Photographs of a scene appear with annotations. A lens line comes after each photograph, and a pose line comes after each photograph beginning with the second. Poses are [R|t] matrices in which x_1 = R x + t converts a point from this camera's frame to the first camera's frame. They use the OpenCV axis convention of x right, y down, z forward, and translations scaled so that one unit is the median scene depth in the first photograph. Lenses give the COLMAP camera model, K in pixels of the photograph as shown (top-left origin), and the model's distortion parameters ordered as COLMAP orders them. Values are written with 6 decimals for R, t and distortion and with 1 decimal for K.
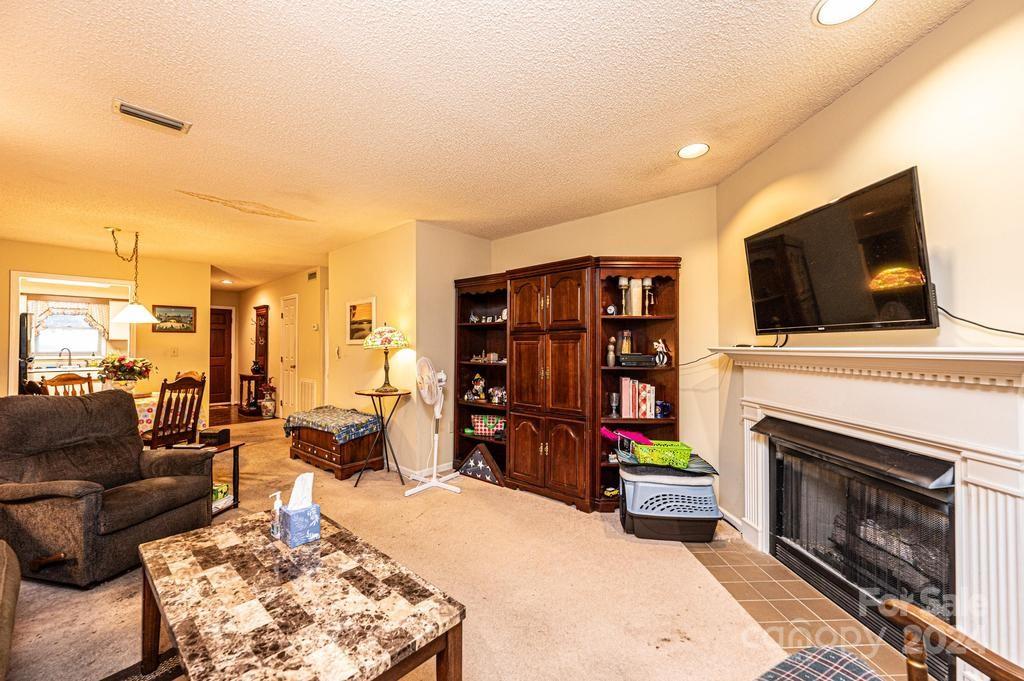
lens RADIAL K [[406.3, 0, 513.7], [0, 406.3, 341.9], [0, 0, 1]] dist [-0.001824, 0.000589]
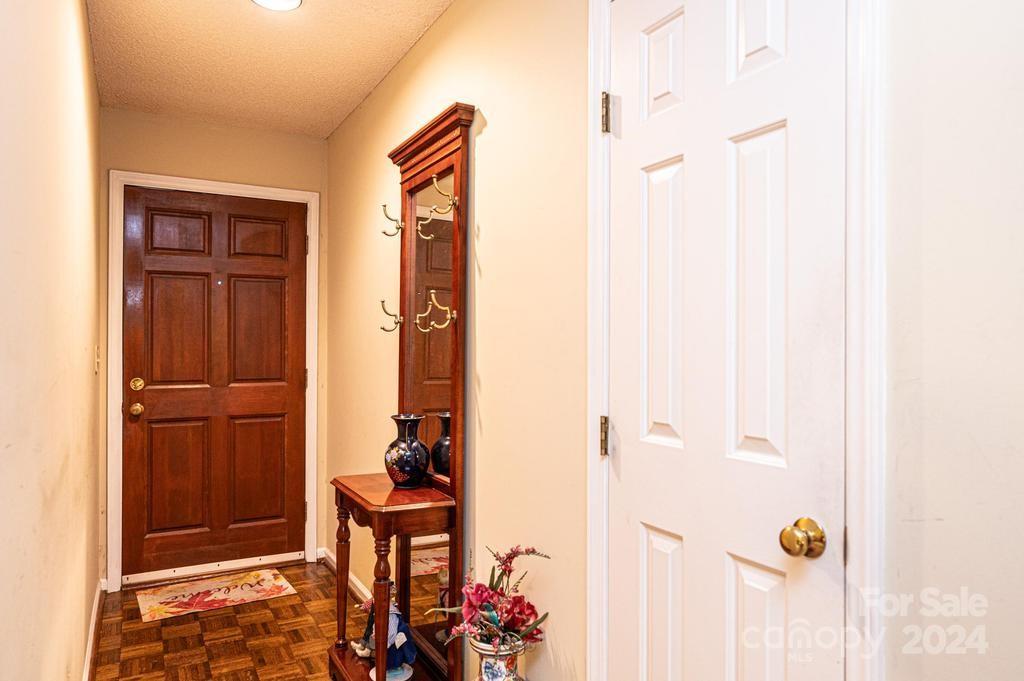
lens RADIAL K [[688.4, 0, 510.8], [0, 688.4, 341.3], [0, 0, 1]] dist [0.000171, 0.000973]
pose [[0.942917, -0.001649, -0.333024, -0.829339], [0.003448, 0.999982, 0.004813, 0.016325], [0.333011, -0.005686, 0.942906, 1.227918]]
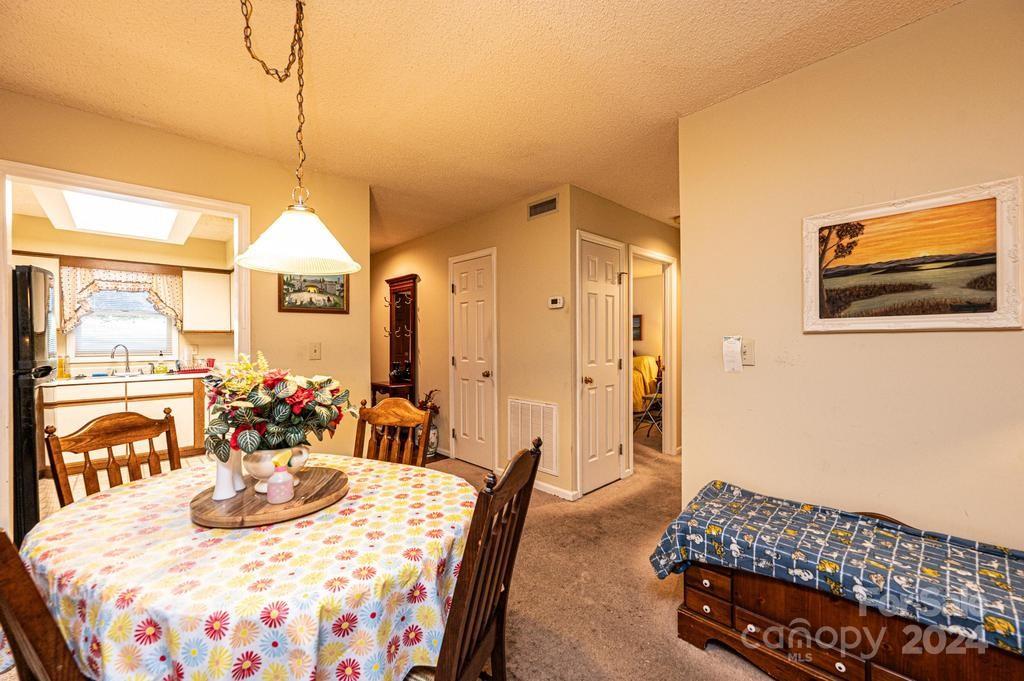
lens RADIAL K [[406.3, 0, 514.4], [0, 406.3, 341.2], [0, 0, 1]] dist [-0.001824, 0.000589]
pose [[0.997352, -0.006233, -0.072460, -0.689042], [0.007355, 0.999857, 0.015231, 0.007943], [0.072354, -0.015723, 0.997255, 0.638733]]
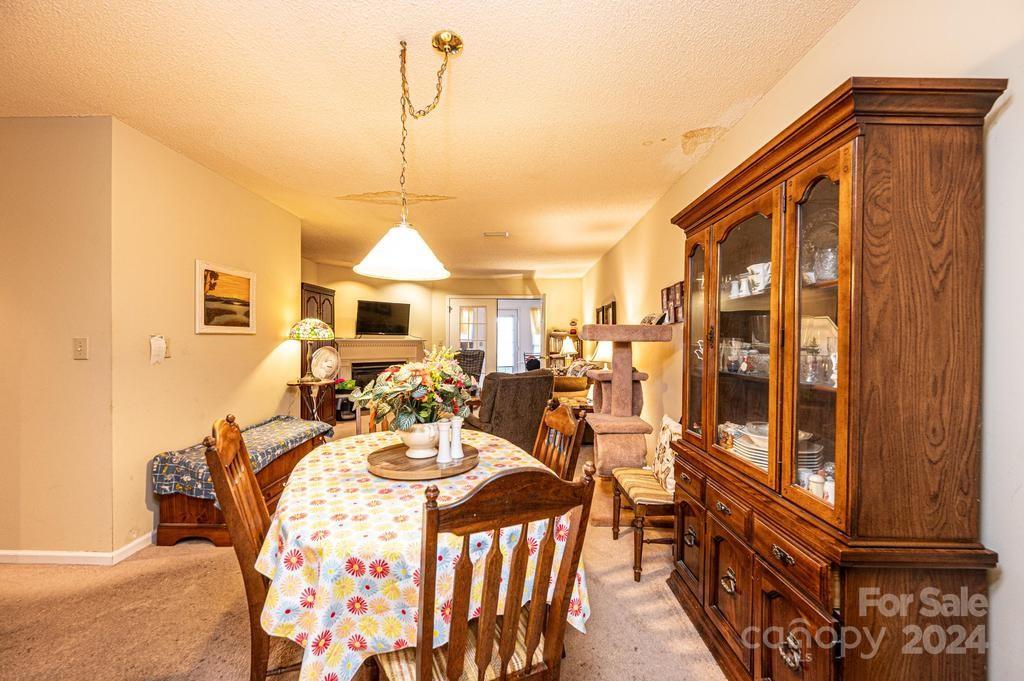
lens RADIAL K [[406.3, 0, 512.4], [0, 406.3, 341.4], [0, 0, 1]] dist [-0.001824, 0.000589]
pose [[-0.658208, -0.006234, 0.752810, -1.217516], [-0.012838, 0.999913, -0.002945, 0.015281], [-0.752727, -0.011603, -0.658231, 1.104748]]
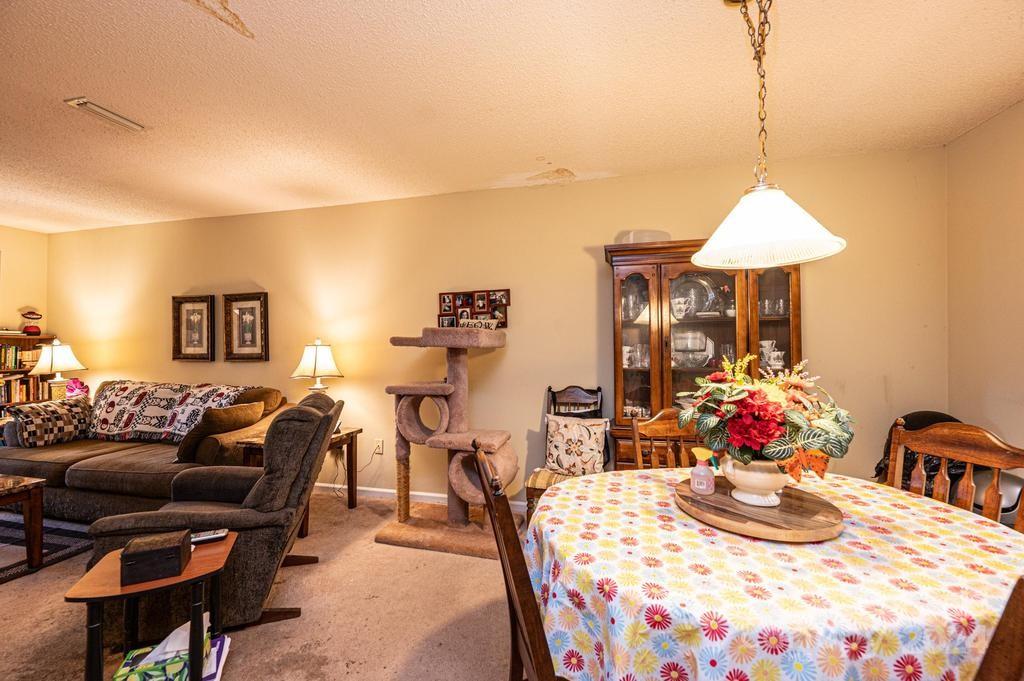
lens RADIAL K [[406.3, 0, 514.3], [0, 406.3, 341.6], [0, 0, 1]] dist [-0.001824, 0.000589]
pose [[-0.882519, -0.005220, -0.470249, -0.607543], [0.006380, 0.999713, -0.023071, 0.015165], [0.470234, -0.023361, -0.882232, 1.092910]]
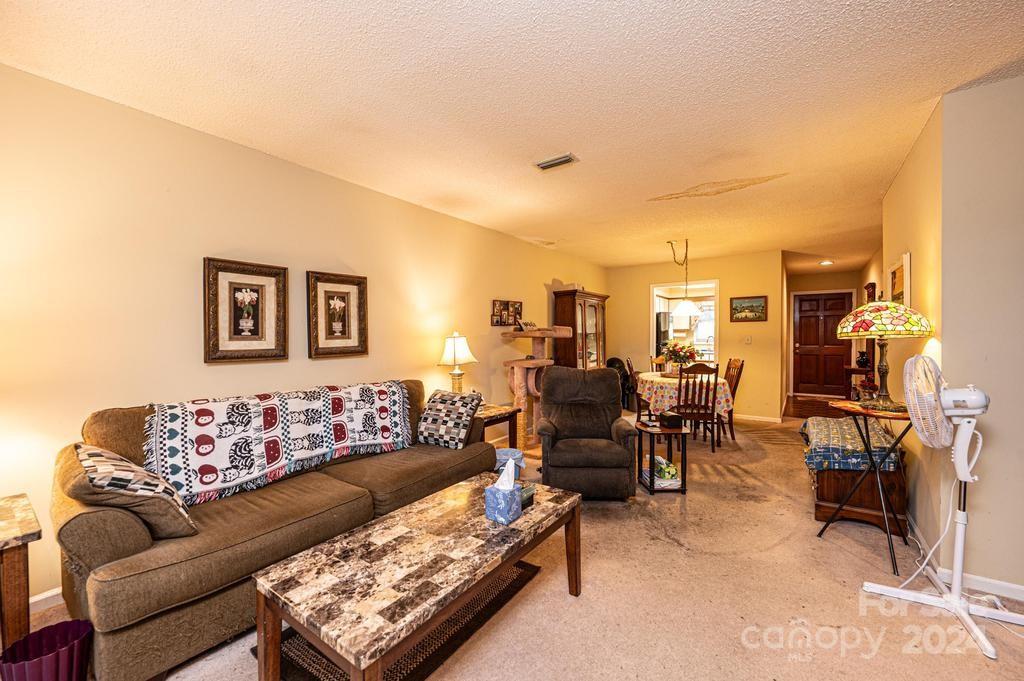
lens RADIAL K [[406.3, 0, 511.2], [0, 406.3, 343.5], [0, 0, 1]] dist [-0.001824, 0.000589]
pose [[0.112442, 0.018639, -0.993483, 0.193439], [0.016947, 0.999643, 0.020672, 0.001778], [0.993514, -0.019161, 0.112086, 0.327903]]
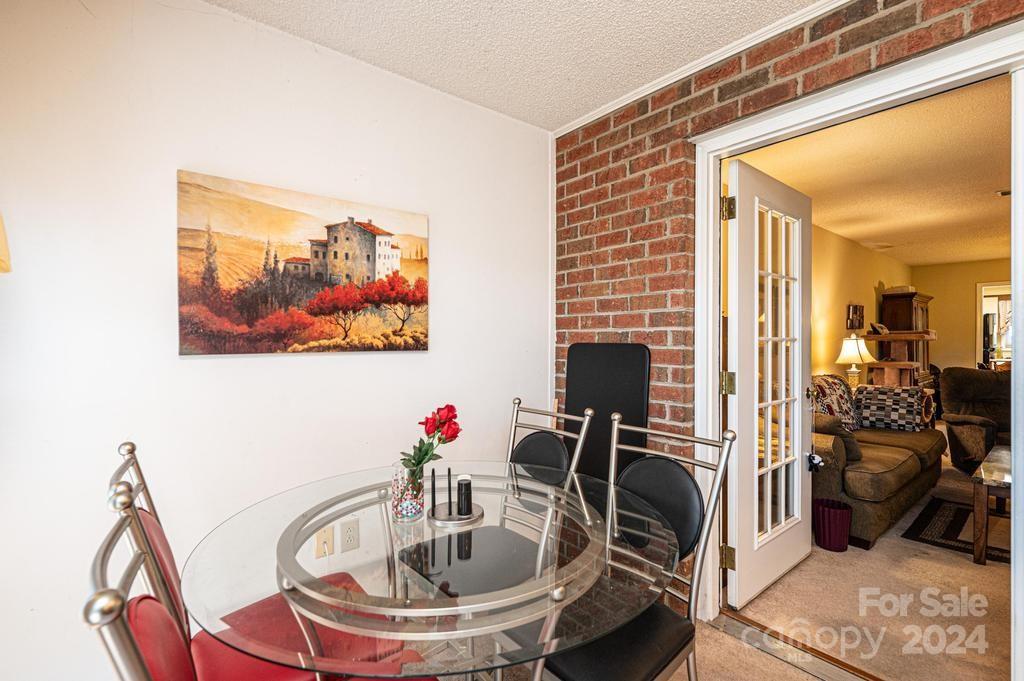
lens RADIAL K [[480.8, 0, 512.7], [0, 480.8, 332.9], [0, 0, 1]] dist [0.003983, 0.000843]
pose [[-0.132158, -0.015290, -0.991111, 0.559626], [0.011089, 0.999796, -0.016903, -0.000194], [0.991167, -0.013224, -0.131961, -0.319355]]
